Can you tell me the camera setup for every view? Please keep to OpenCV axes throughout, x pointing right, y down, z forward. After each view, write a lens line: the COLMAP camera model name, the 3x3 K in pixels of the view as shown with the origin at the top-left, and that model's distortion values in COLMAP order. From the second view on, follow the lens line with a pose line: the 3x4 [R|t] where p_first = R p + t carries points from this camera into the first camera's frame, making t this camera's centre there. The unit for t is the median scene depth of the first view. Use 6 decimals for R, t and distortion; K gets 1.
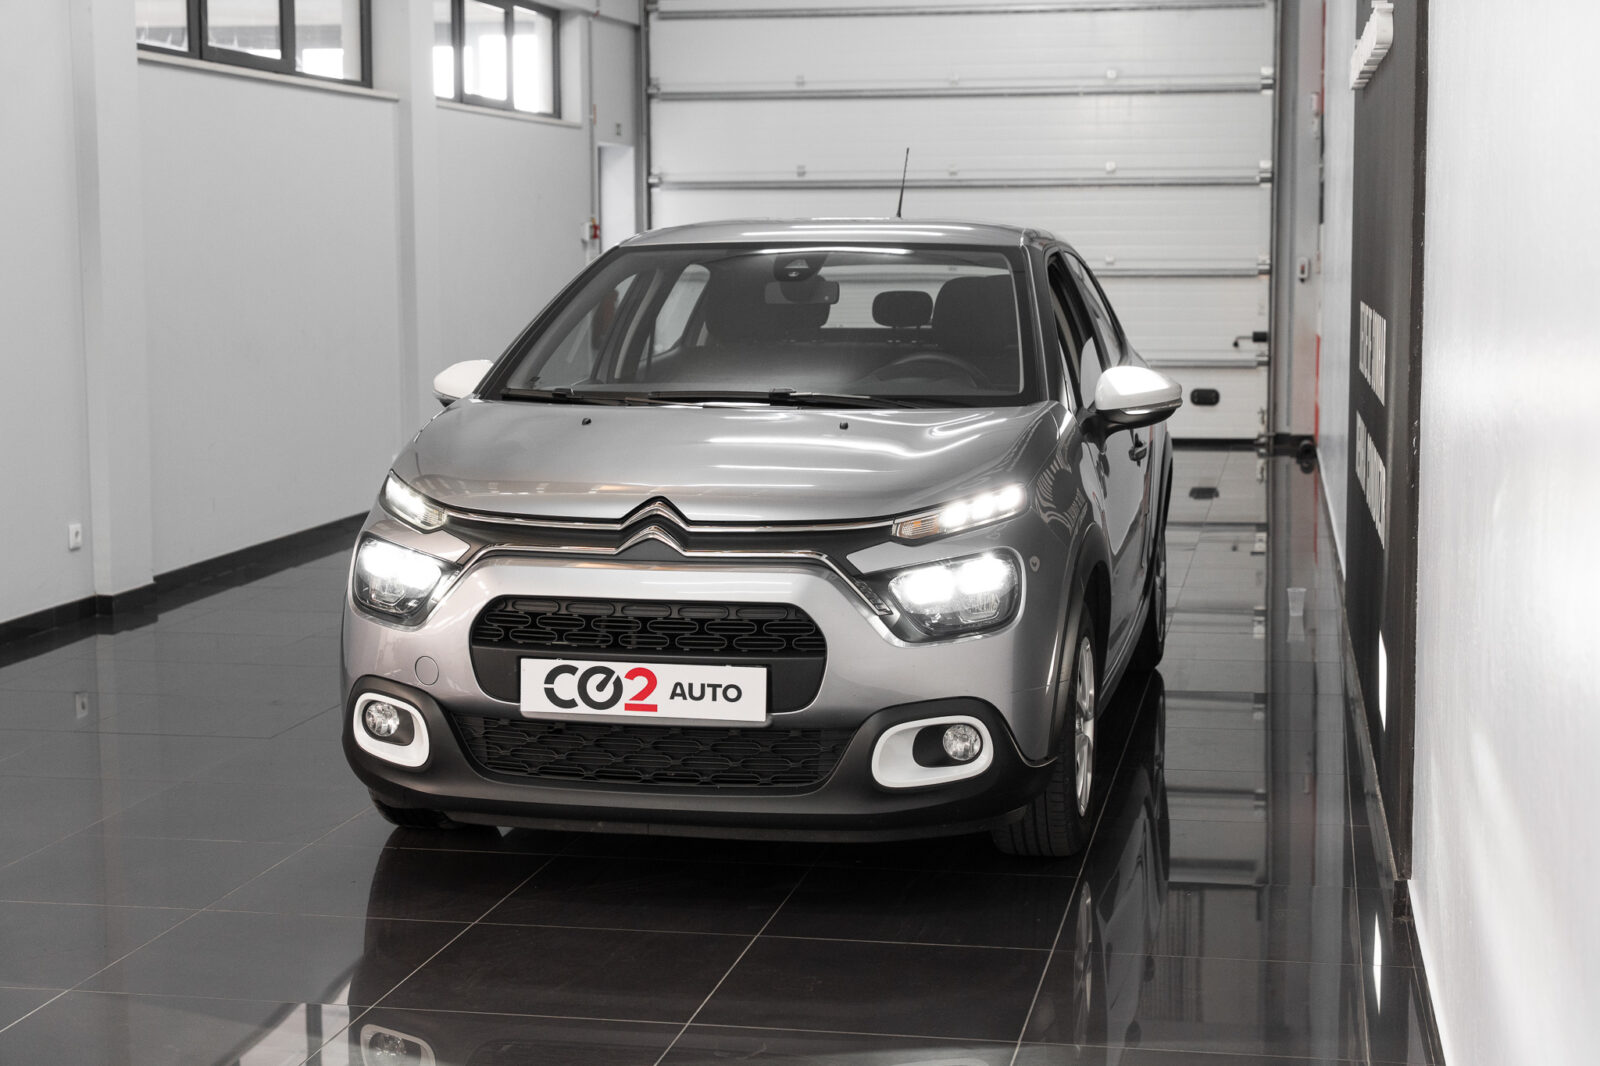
lens RADIAL K [[2525.6, 0, 795.5], [0, 2525.6, 528.2], [0, 0, 1]] dist [0.013959, 0.000000]
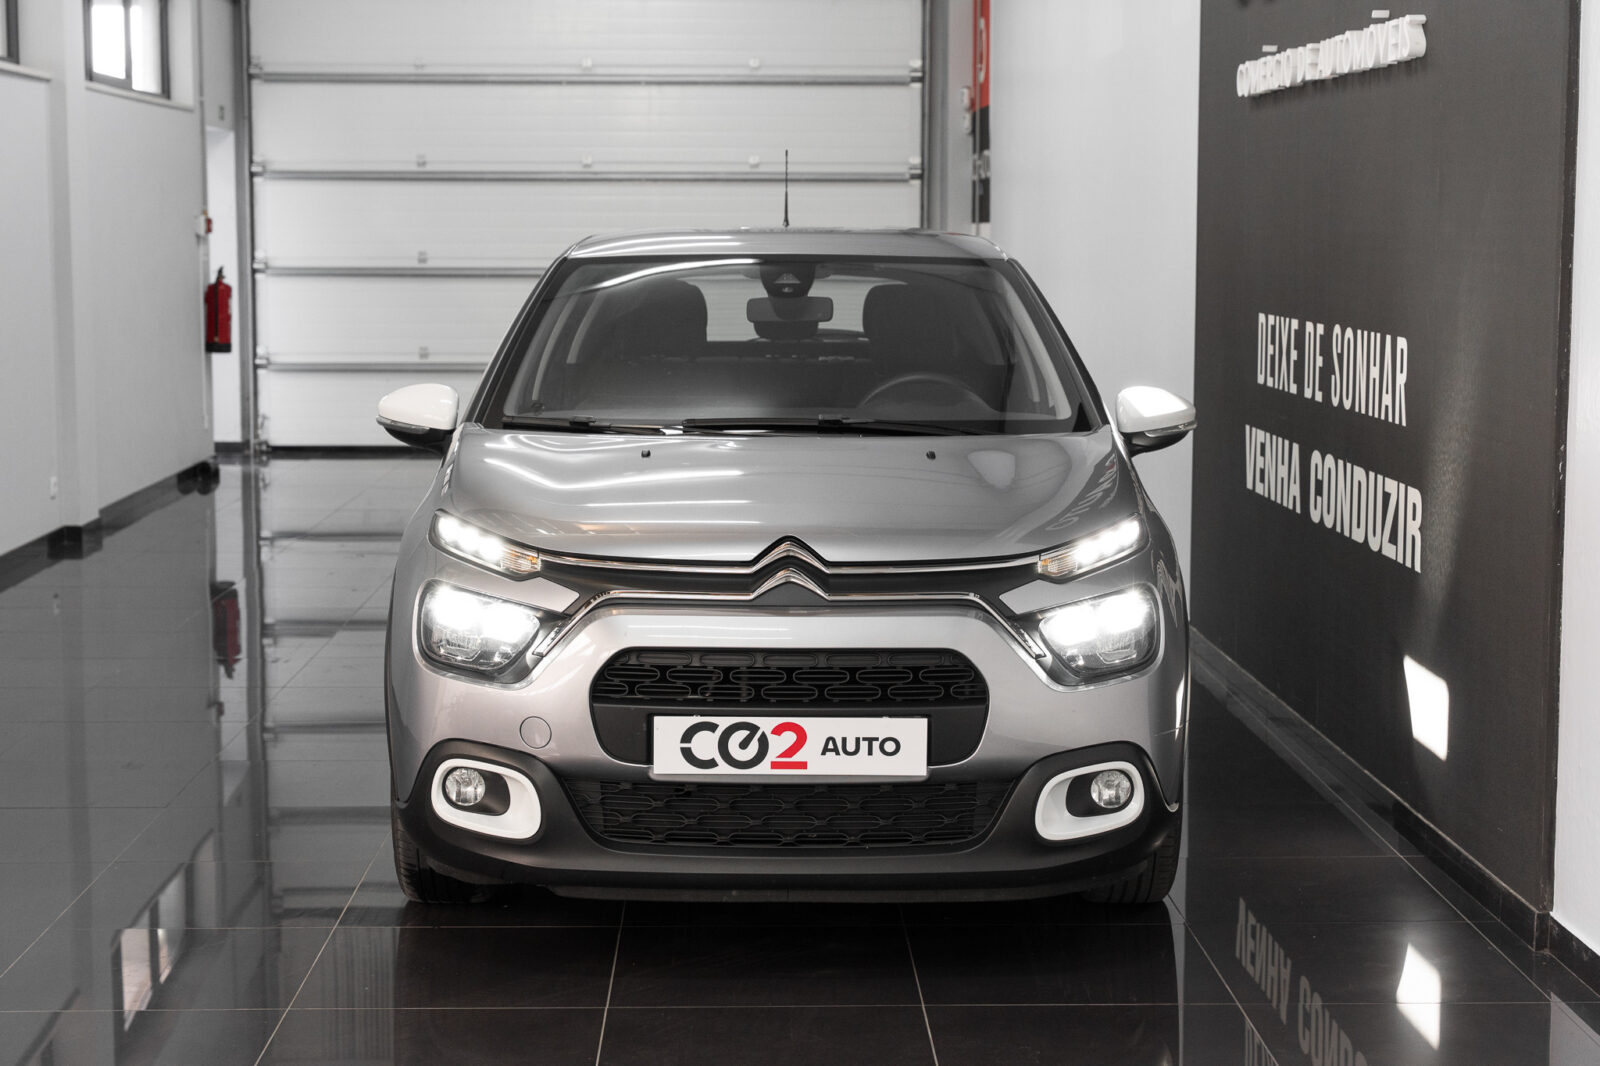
lens RADIAL K [[2665.8, 0, 801.3], [0, 2665.8, 543.9], [0, 0, 1]] dist [0.073880, 0.000000]
pose [[0.978040, -0.018638, 0.207582, -0.252869], [0.017820, 0.999824, 0.005813, -0.015343], [-0.207654, -0.001986, 0.978200, 0.042433]]
